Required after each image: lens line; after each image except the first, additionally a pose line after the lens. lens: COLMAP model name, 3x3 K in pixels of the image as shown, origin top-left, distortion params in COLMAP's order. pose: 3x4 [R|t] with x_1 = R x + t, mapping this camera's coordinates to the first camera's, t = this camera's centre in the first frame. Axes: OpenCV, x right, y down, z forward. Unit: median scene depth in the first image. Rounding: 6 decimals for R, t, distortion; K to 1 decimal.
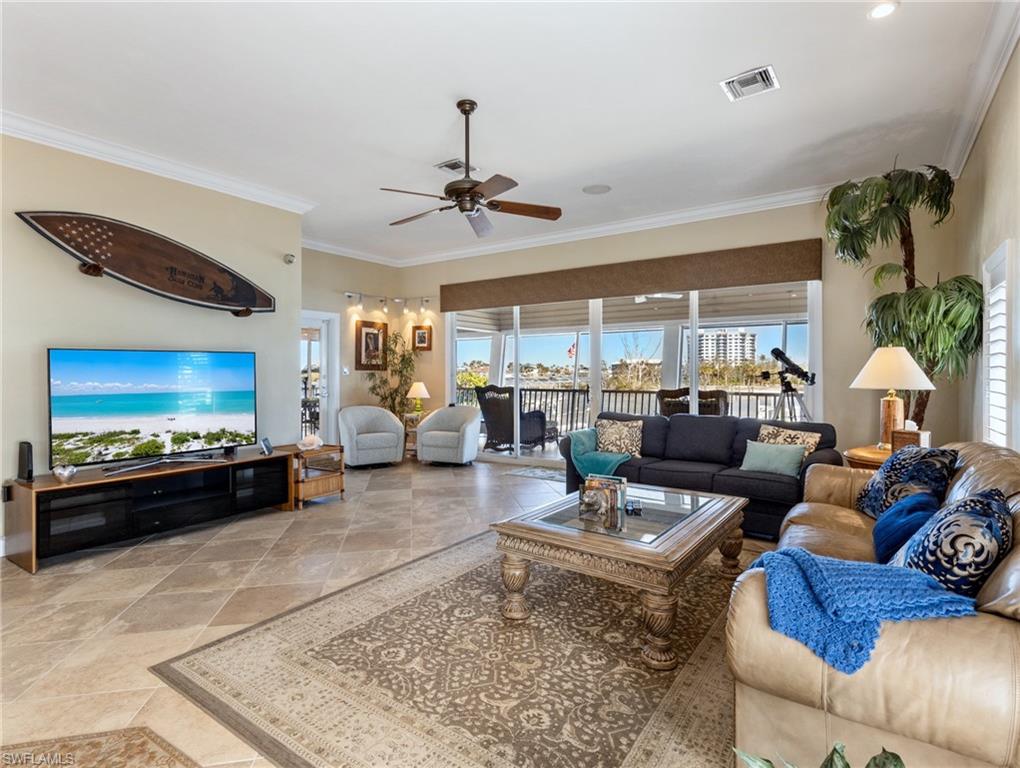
lens RADIAL K [[529.8, 0, 514.1], [0, 529.8, 374.7], [0, 0, 1]] dist [0.003961, 0.000005]
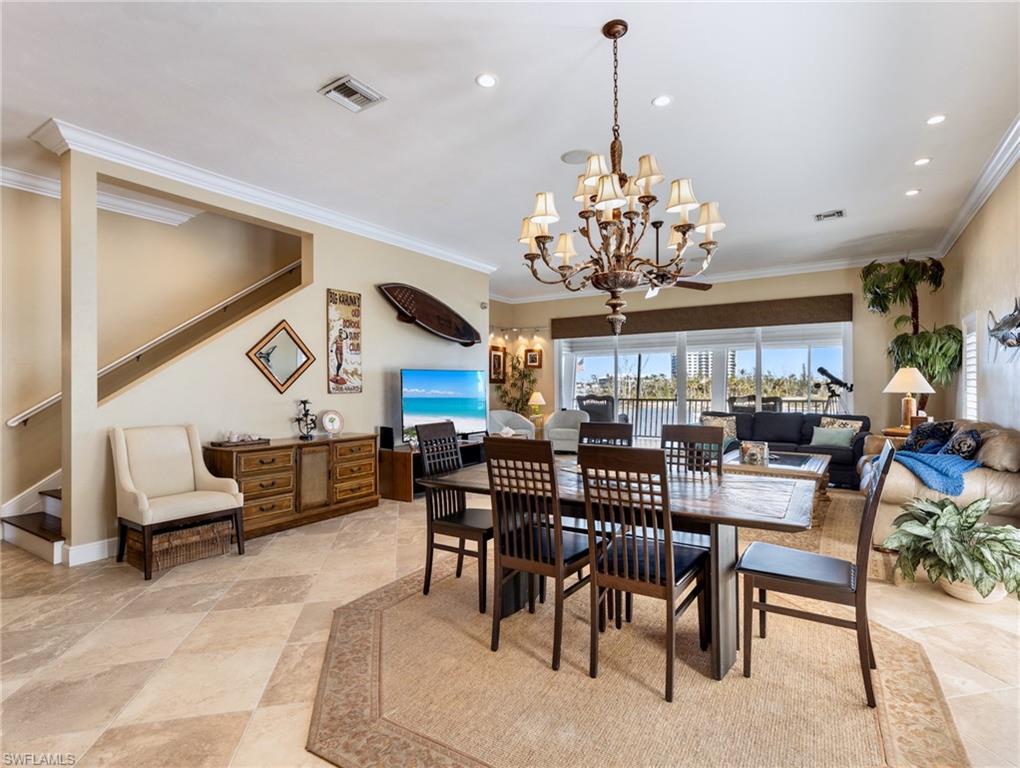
lens RADIAL K [[515.9, 0, 514.3], [0, 515.9, 385.9], [0, 0, 1]] dist [0.005434, -0.000101]
pose [[0.999716, -0.002517, 0.023713, -0.485540], [0.002663, 0.999978, -0.006140, 0.010199], [-0.023697, 0.006202, 0.999700, -0.511981]]
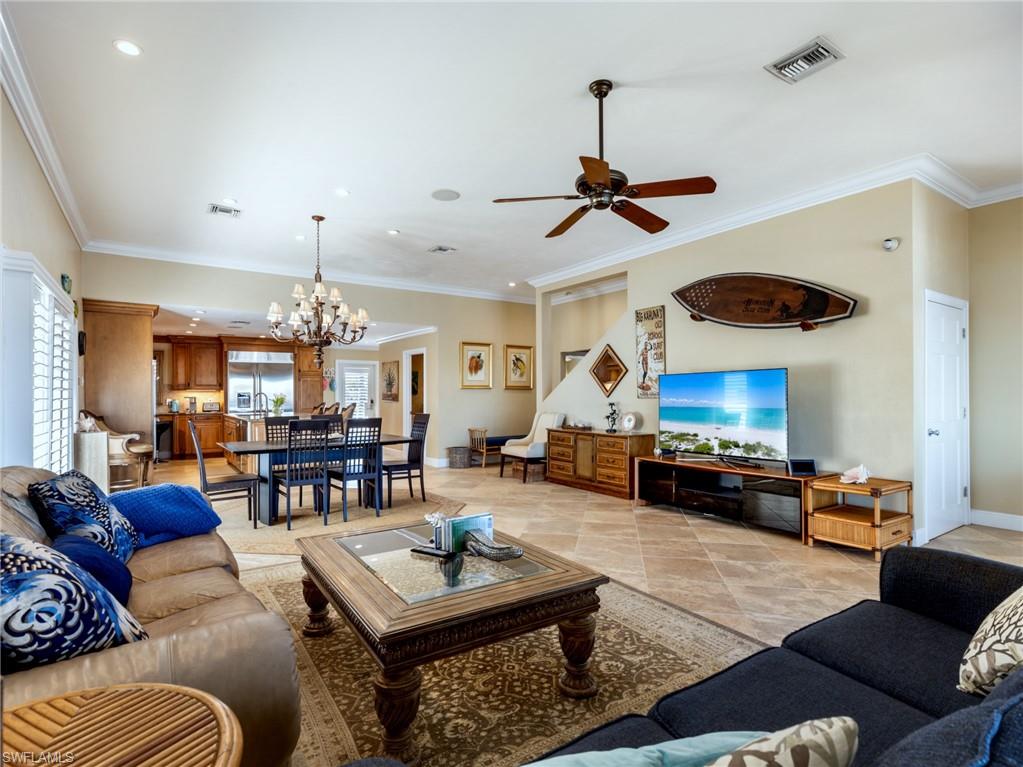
lens RADIAL K [[525.2, 0, 510.6], [0, 525.2, 390.8], [0, 0, 1]] dist [0.017259, 0.000047]
pose [[-0.364814, 0.001547, -0.931079, 0.667470], [0.002410, 0.999997, 0.000717, -0.003417], [0.931077, -0.001983, -0.364816, 0.986654]]
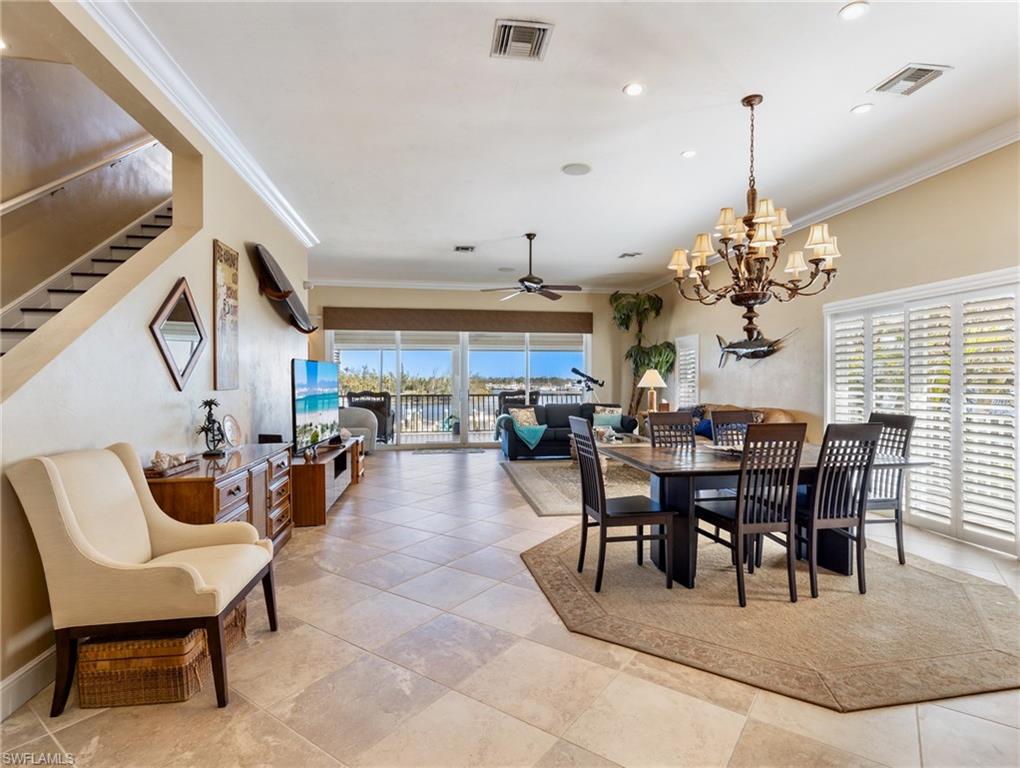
lens RADIAL K [[515.9, 0, 514.3], [0, 515.9, 385.9], [0, 0, 1]] dist [0.005434, -0.000101]
pose [[0.724335, -0.003423, 0.689439, -1.154458], [0.003062, 0.999994, 0.001747, 0.012754], [-0.689441, 0.000846, 0.724341, -0.224210]]
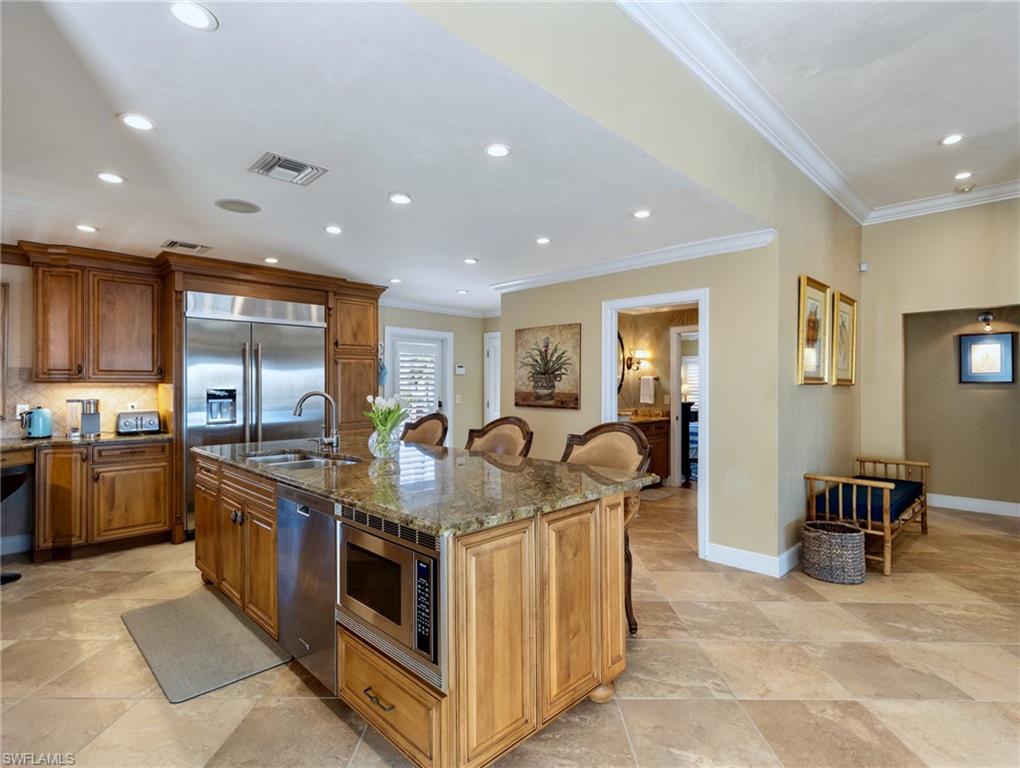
lens RADIAL K [[515.9, 0, 514.3], [0, 515.9, 385.9], [0, 0, 1]] dist [0.005434, -0.000101]
pose [[-0.192017, 0.003767, -0.981384, -0.263197], [-0.004147, 0.999981, 0.004650, -0.010383], [0.981383, 0.004963, -0.191998, -0.295537]]
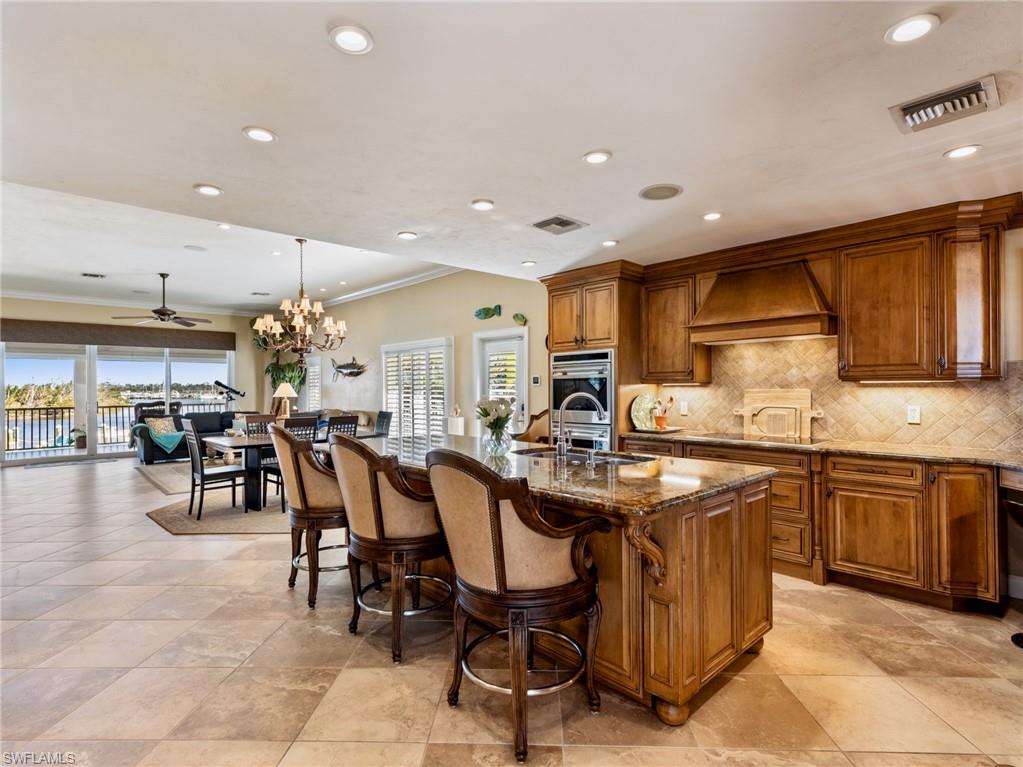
lens RADIAL K [[517.4, 0, 515.8], [0, 517.4, 385.4], [0, 0, 1]] dist [0.005434, -0.000101]
pose [[0.213678, 0.003925, 0.976896, -1.614041], [0.011888, 0.999907, -0.006618, -0.003432], [-0.976832, 0.013027, 0.213612, -0.778853]]
